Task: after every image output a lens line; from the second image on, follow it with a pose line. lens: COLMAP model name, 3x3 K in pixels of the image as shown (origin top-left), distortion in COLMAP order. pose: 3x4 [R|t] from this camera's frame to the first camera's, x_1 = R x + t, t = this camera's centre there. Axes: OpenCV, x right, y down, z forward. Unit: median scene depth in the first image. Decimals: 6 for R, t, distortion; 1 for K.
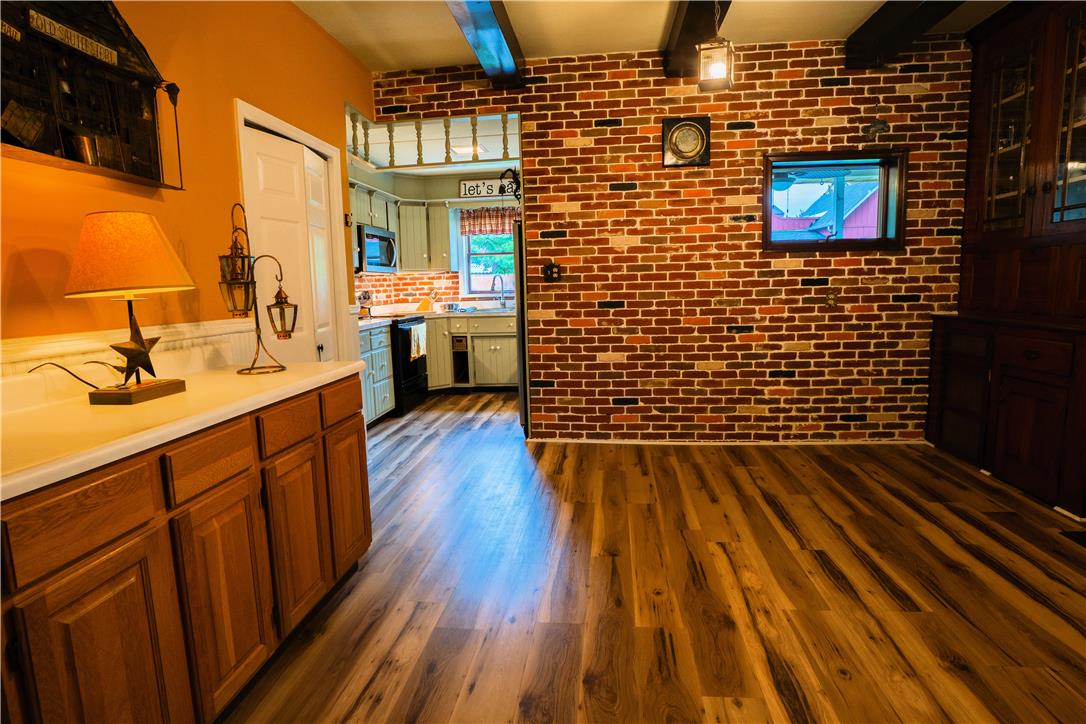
lens RADIAL K [[563.3, 0, 543.0], [0, 563.3, 362.0], [0, 0, 1]] dist [-0.023000, -0.000322]
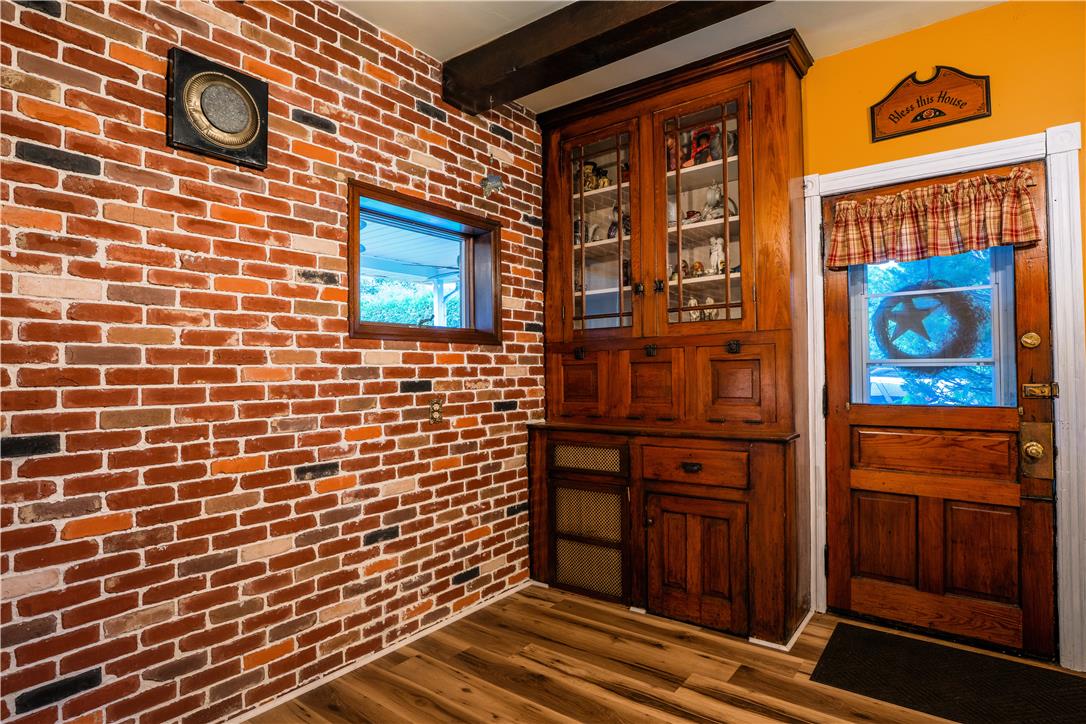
lens RADIAL K [[573.8, 0, 543.0], [0, 573.8, 362.0], [0, 0, 1]] dist [-0.054003, 0.023275]
pose [[0.517328, 0.032046, 0.855187, -0.019224], [0.117913, 0.987099, -0.108318, -0.078919], [-0.847625, 0.156874, 0.506875, 0.517039]]
